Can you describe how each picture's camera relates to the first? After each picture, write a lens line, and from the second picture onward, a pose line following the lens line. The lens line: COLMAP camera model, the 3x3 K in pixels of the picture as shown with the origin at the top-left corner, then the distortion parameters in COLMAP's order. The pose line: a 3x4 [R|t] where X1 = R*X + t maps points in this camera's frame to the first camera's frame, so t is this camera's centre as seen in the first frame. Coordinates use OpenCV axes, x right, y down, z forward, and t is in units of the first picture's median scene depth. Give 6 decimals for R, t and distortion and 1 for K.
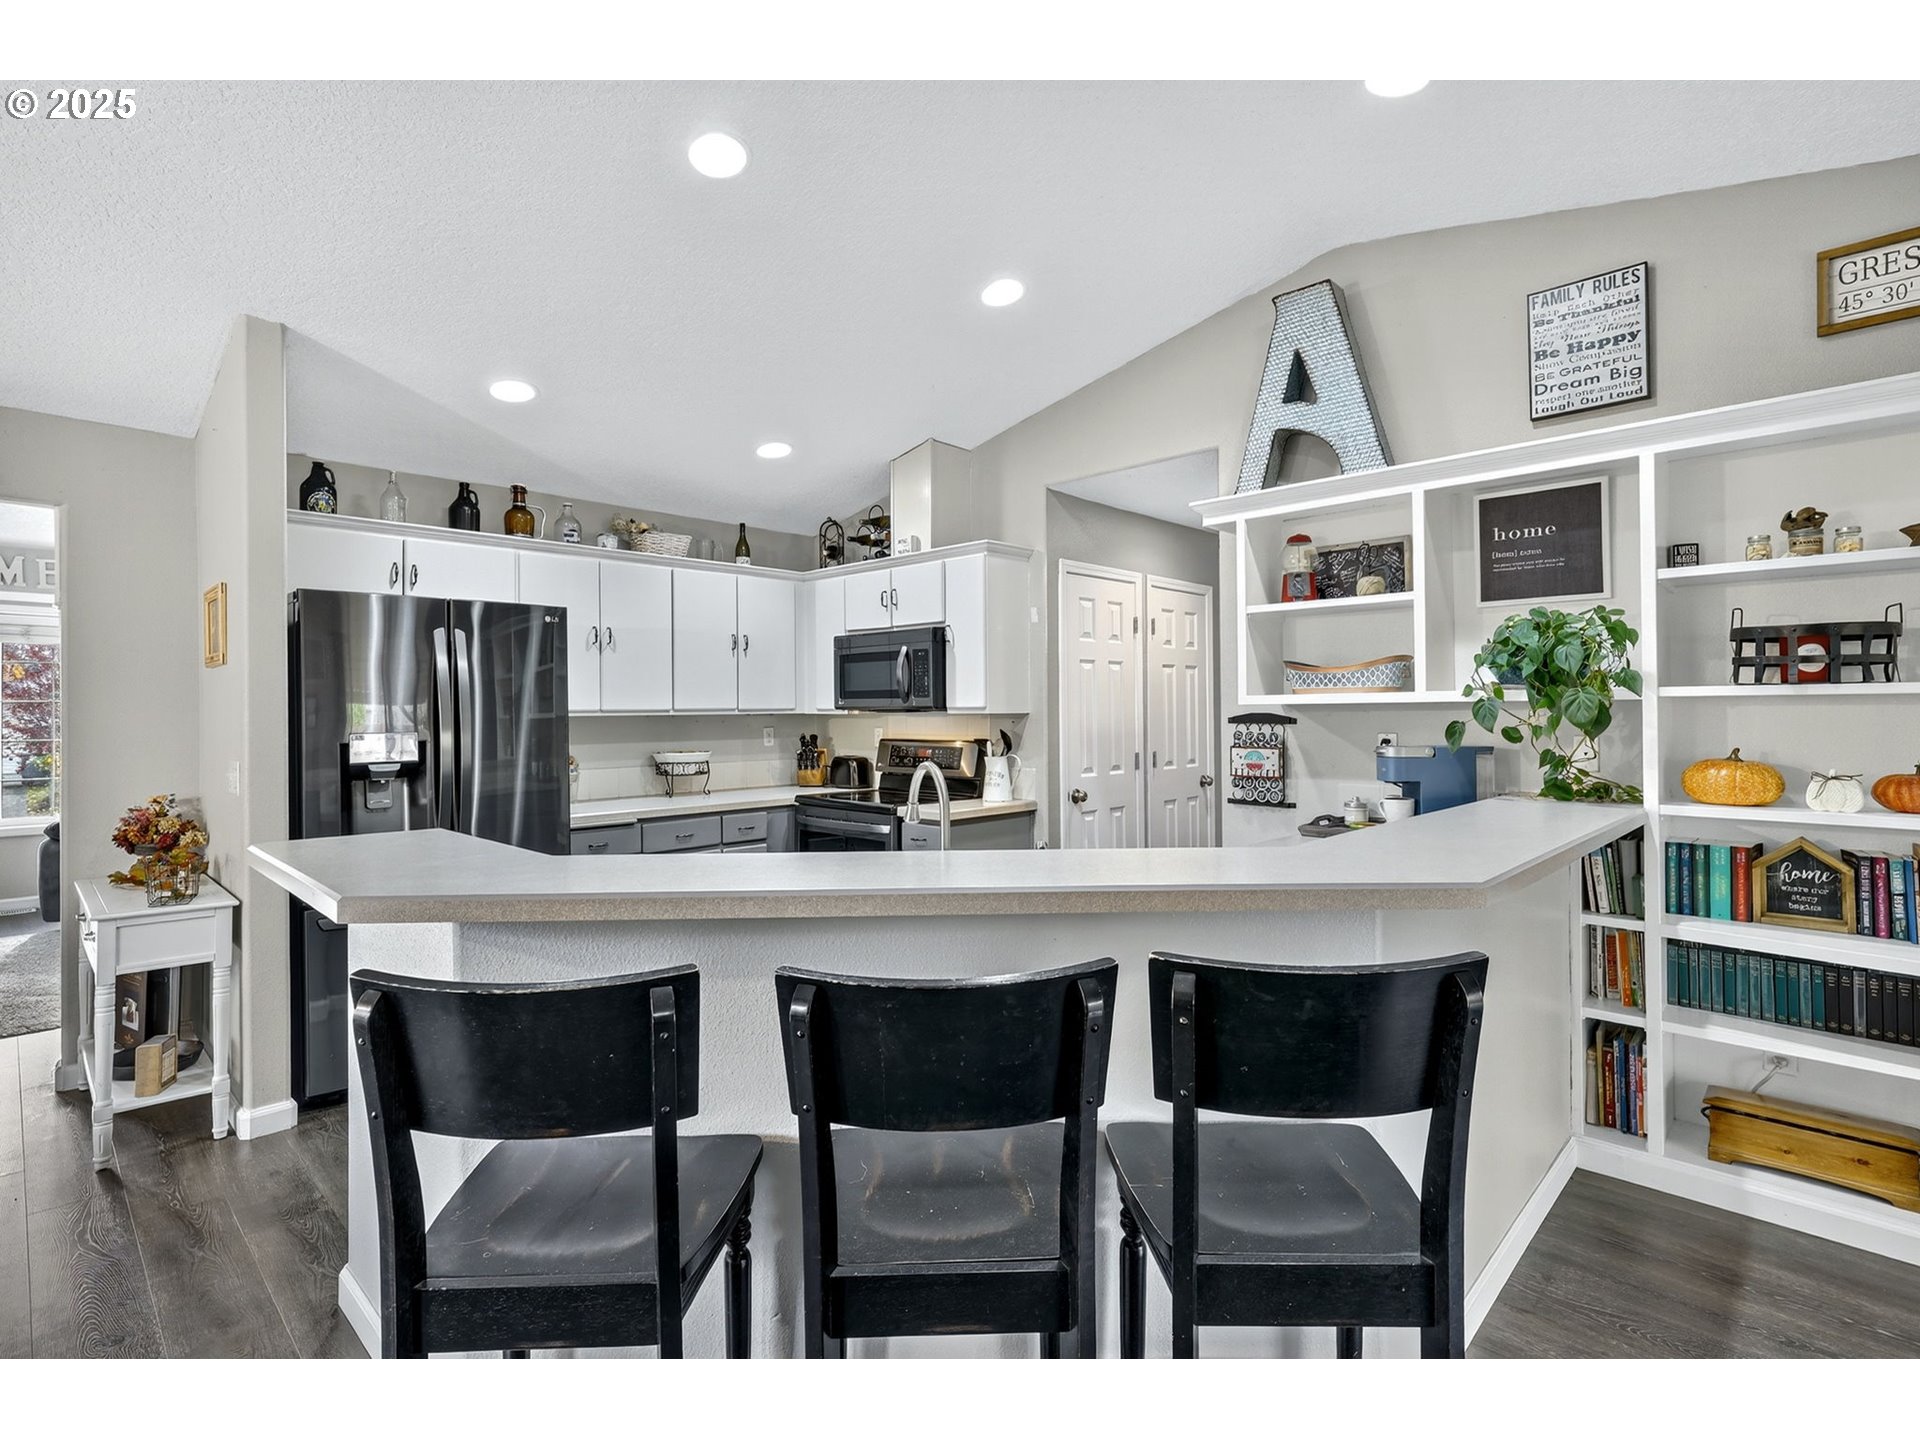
lens RADIAL K [[929.4, 0, 952.8], [0, 929.4, 709.8], [0, 0, 1]] dist [-0.000359, 0.000383]
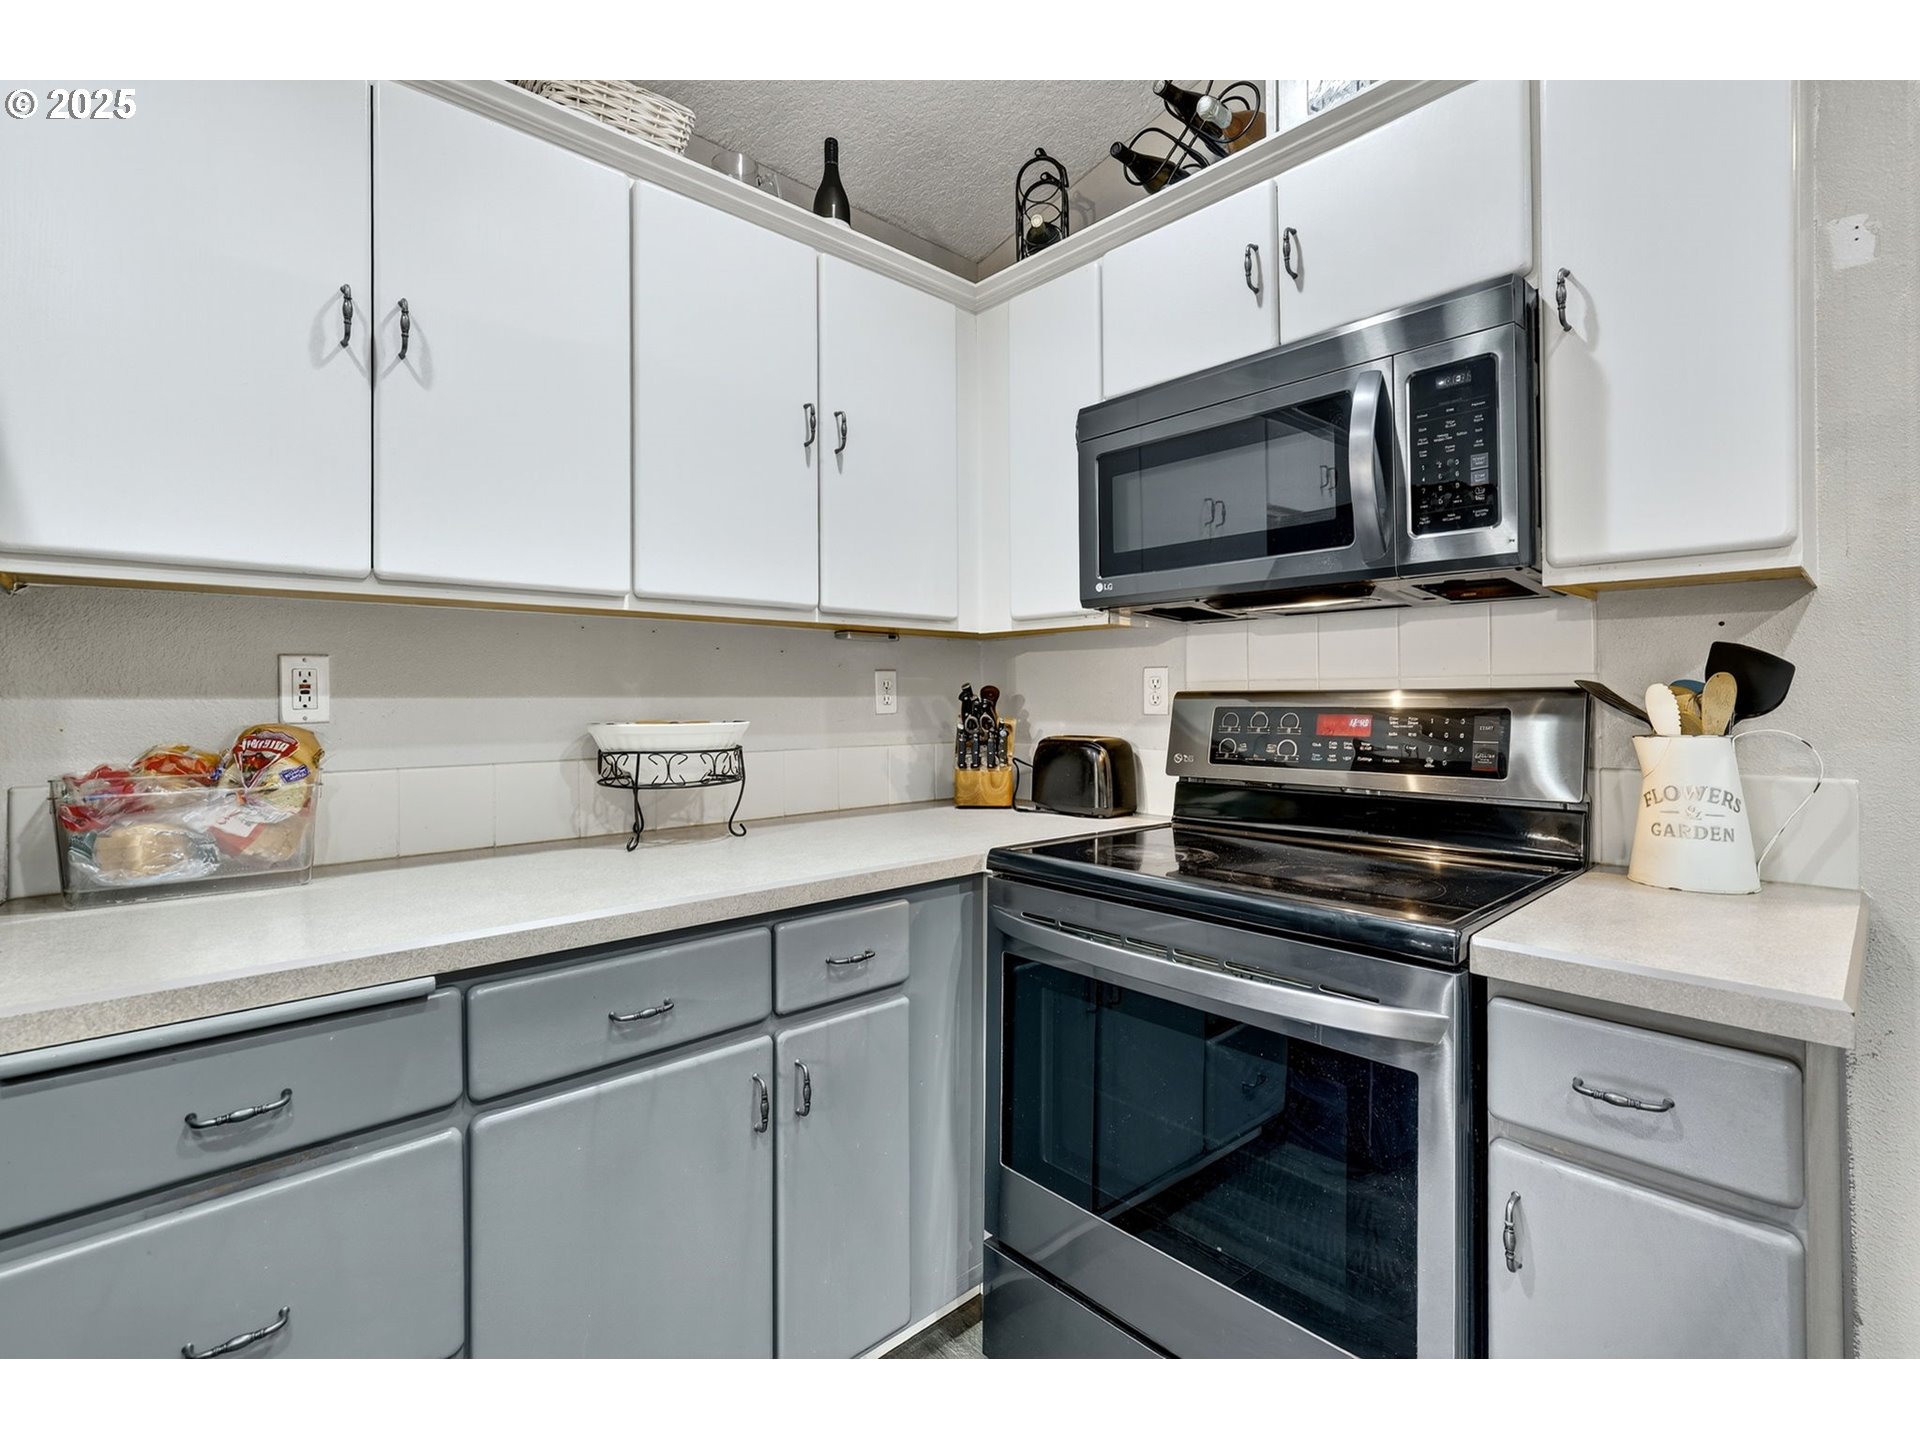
lens RADIAL K [[874.8, 0, 938.1], [0, 874.8, 686.5], [0, 0, 1]] dist [-0.008714, 0.004977]
pose [[0.997416, -0.001943, -0.071811, -0.157816], [0.000765, 0.999865, -0.016420, 0.036439], [0.071834, 0.016323, 0.997283, 0.650974]]
